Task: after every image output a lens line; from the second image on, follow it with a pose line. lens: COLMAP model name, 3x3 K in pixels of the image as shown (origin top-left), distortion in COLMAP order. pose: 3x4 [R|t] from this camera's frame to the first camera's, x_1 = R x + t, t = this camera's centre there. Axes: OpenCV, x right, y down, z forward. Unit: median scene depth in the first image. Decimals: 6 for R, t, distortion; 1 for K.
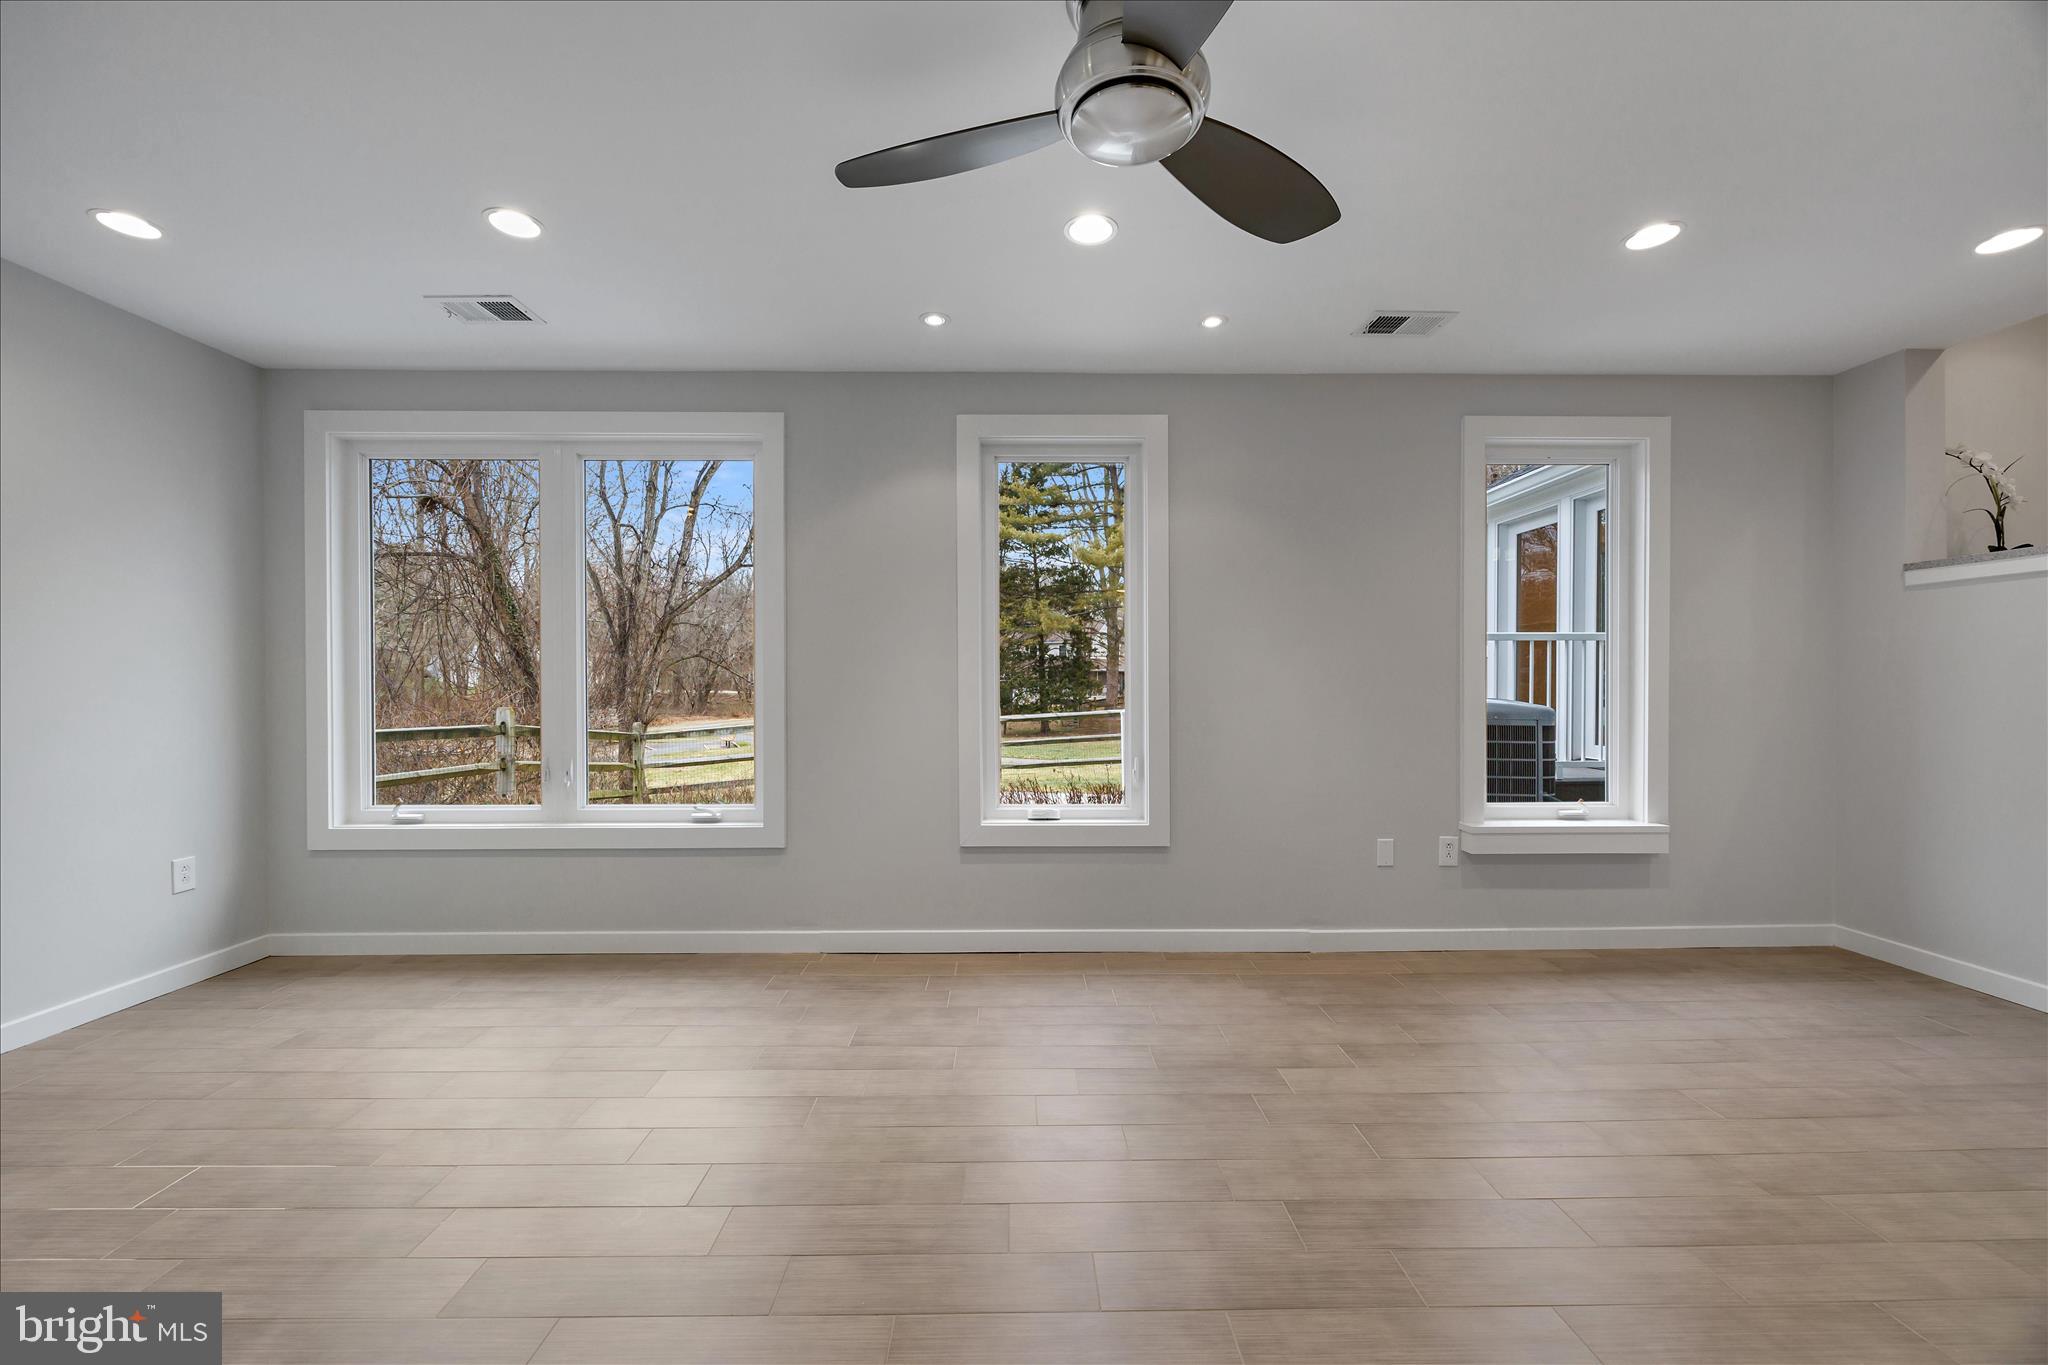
lens RADIAL K [[781.8, 0, 1026.6], [0, 781.8, 690.8], [0, 0, 1]] dist [-0.000942, -0.000021]
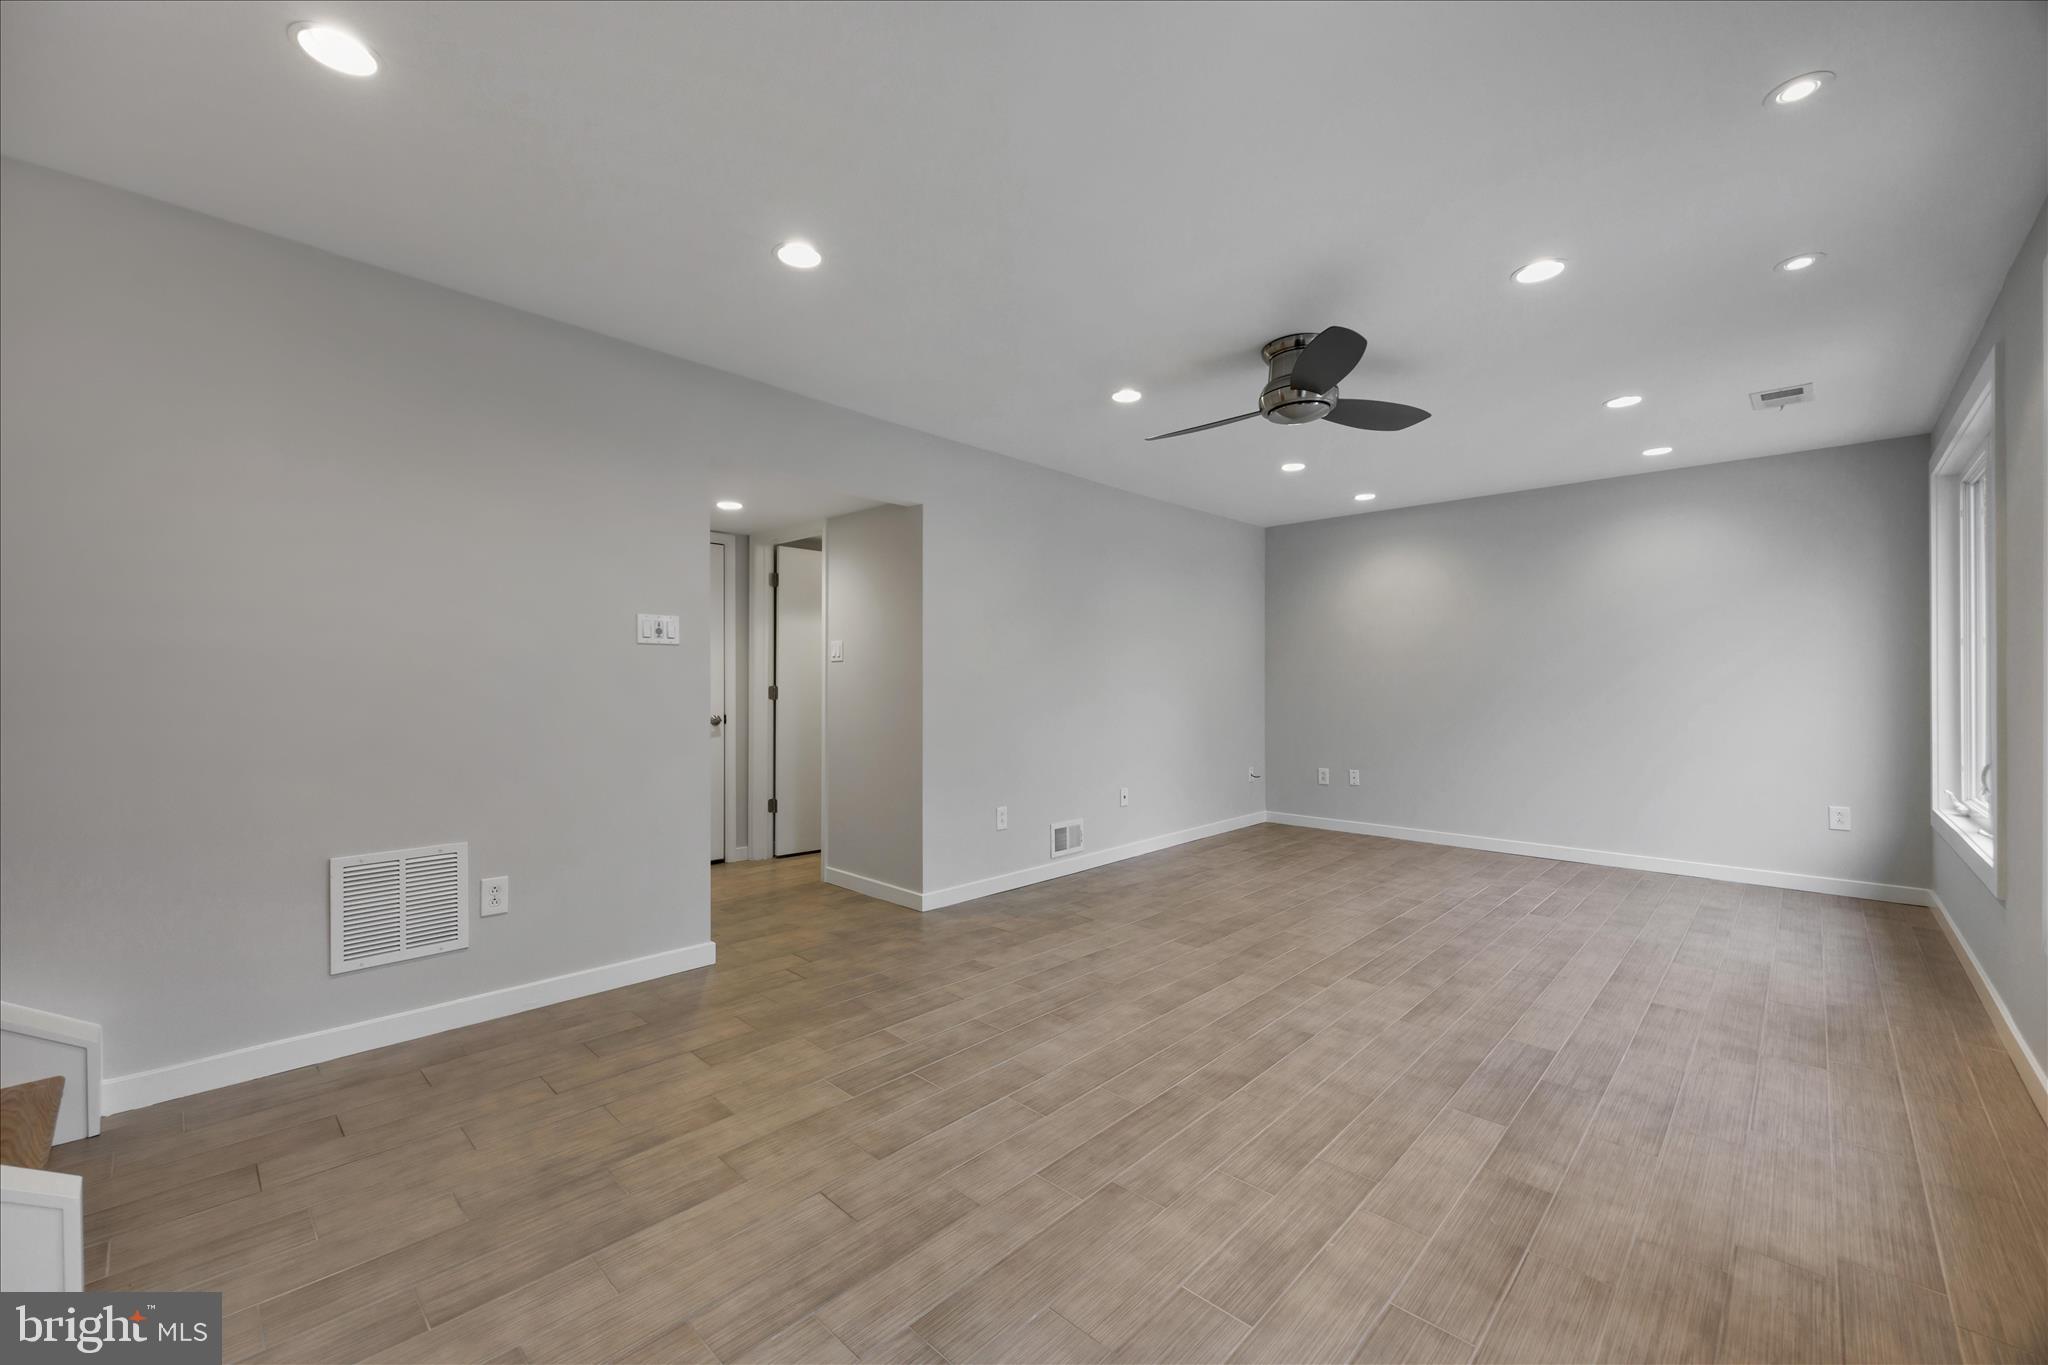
lens RADIAL K [[781.8, 0, 1026.6], [0, 781.8, 690.8], [0, 0, 1]] dist [-0.000942, -0.000021]
pose [[-0.696067, 0.004508, -0.717963, 1.119134], [-0.003468, 0.999948, 0.009641, -0.011426], [0.717968, 0.009201, -0.696015, 1.030328]]
